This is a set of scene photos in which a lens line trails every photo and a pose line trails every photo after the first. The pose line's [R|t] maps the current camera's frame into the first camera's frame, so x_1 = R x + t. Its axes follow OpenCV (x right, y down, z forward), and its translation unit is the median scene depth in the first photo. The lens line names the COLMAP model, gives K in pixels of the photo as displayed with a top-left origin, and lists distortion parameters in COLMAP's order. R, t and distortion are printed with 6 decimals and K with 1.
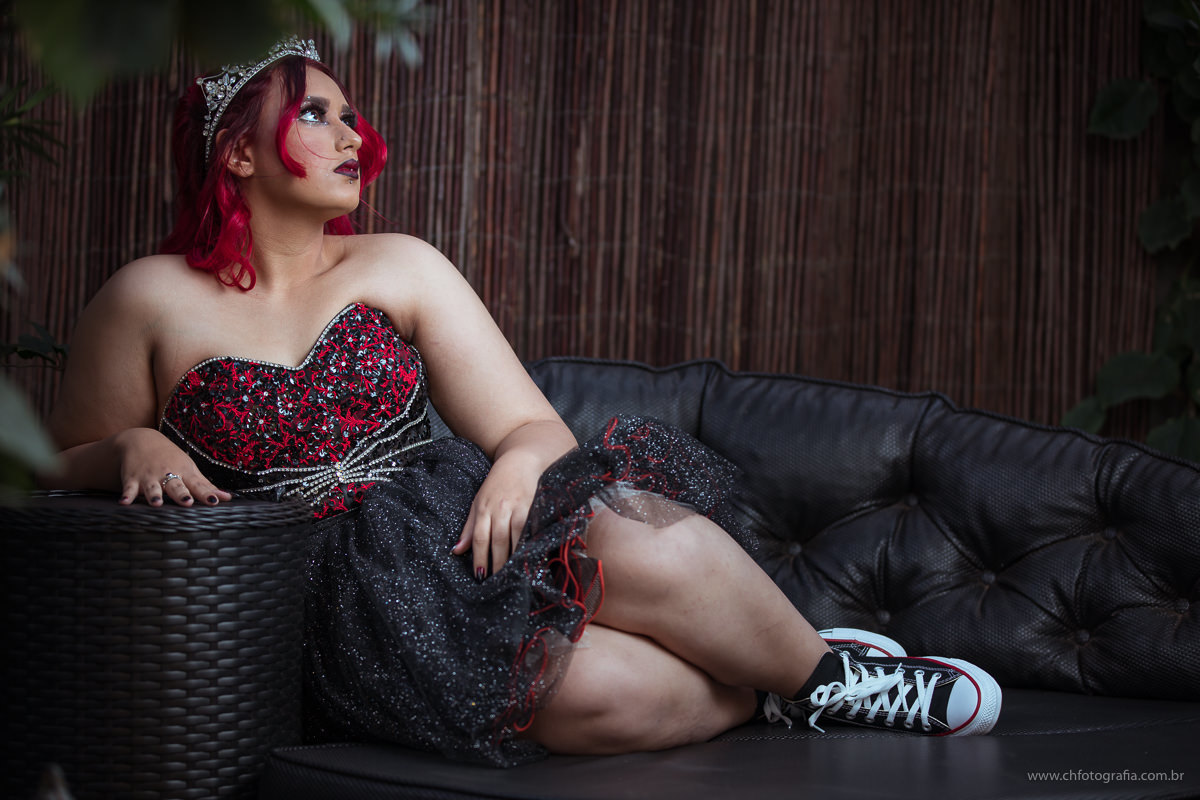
lens RADIAL K [[3348.1, 0, 596.1], [0, 3348.1, 396.4], [0, 0, 1]] dist [-0.062753, 0.000000]
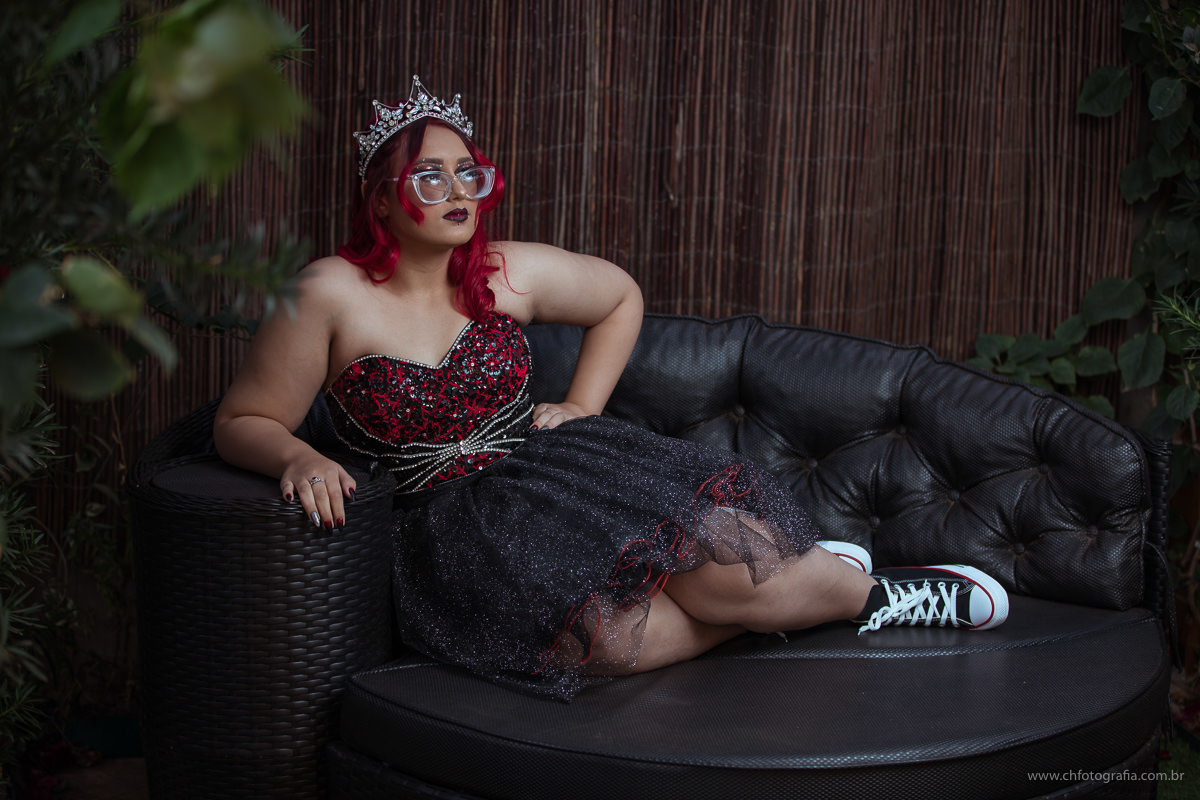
lens RADIAL K [[2474.3, 0, 598.7], [0, 2474.3, 399.0], [0, 0, 1]] dist [-0.257565, 0.000000]
pose [[0.992808, 0.012455, -0.119069, 0.079658], [0.002084, 0.992624, 0.121213, -0.084377], [0.119701, -0.120590, 0.985459, 0.040347]]
